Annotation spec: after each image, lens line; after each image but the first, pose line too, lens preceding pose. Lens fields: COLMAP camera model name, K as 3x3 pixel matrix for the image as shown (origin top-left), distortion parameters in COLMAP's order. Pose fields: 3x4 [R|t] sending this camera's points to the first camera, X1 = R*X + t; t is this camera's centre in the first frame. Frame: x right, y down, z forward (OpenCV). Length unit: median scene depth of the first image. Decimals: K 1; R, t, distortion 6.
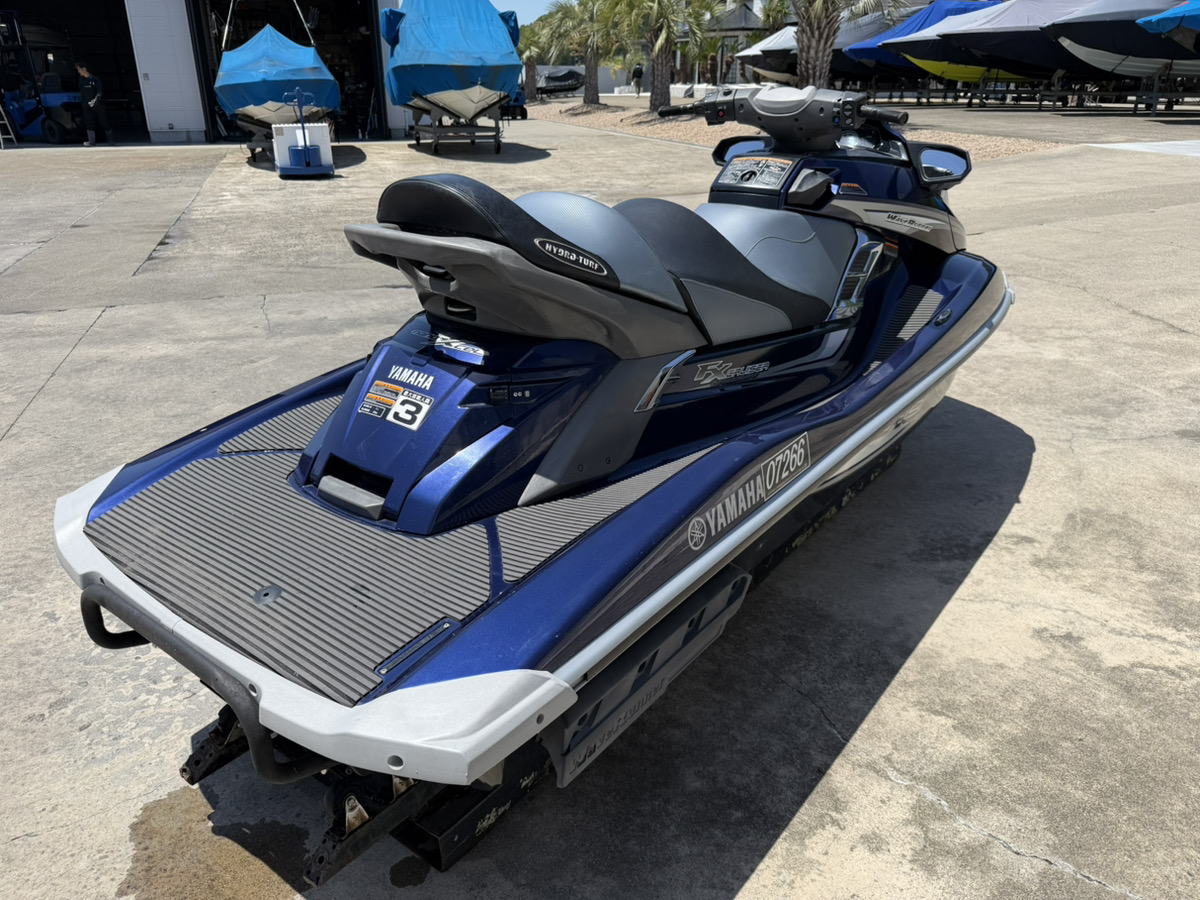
lens RADIAL K [[852.8, 0, 606.9], [0, 852.8, 446.5], [0, 0, 1]] dist [0.010409, -0.021489]
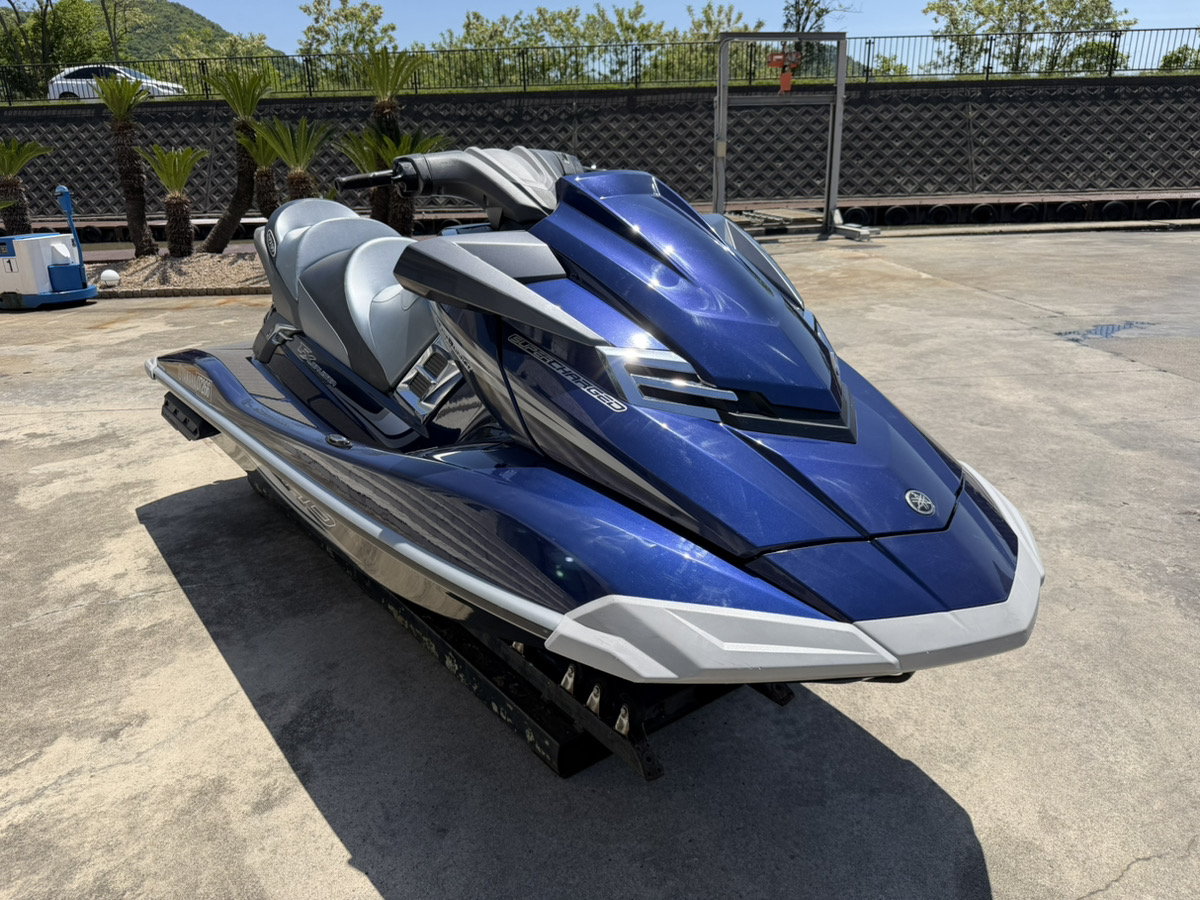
lens RADIAL K [[852.8, 0, 593.0], [0, 852.8, 454.5], [0, 0, 1]] dist [0.010409, -0.021489]
pose [[-0.278042, 0.307090, -0.910158, 1.133041], [-0.363940, 0.843201, 0.395678, -0.578167], [0.888955, 0.441258, -0.122683, 1.426865]]
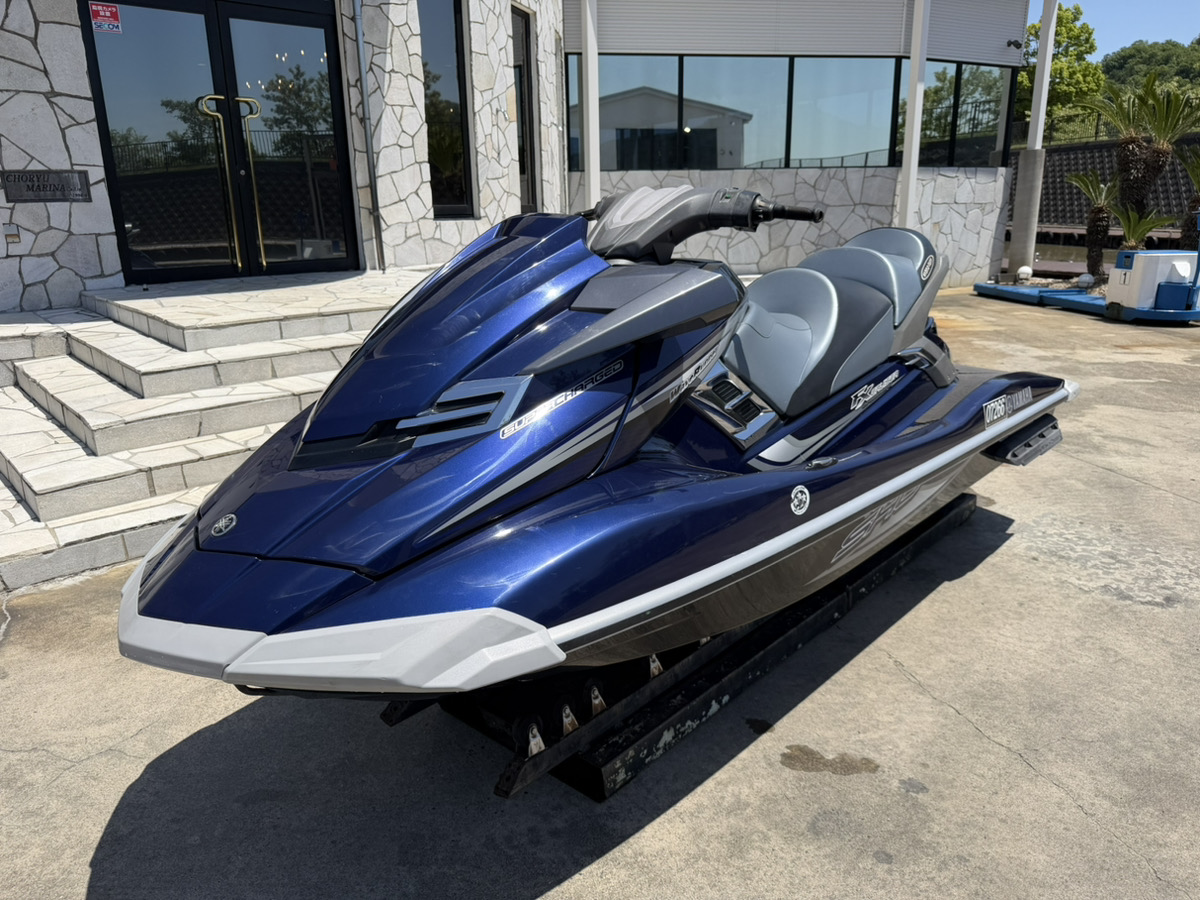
lens RADIAL K [[852.8, 0, 597.0], [0, 852.8, 429.3], [0, 0, 1]] dist [0.010409, -0.021489]
pose [[-0.996306, -0.011036, 0.085166, 0.220967], [0.043862, 0.787213, 0.615119, -0.837339], [-0.073832, 0.616582, -0.783821, 2.009094]]
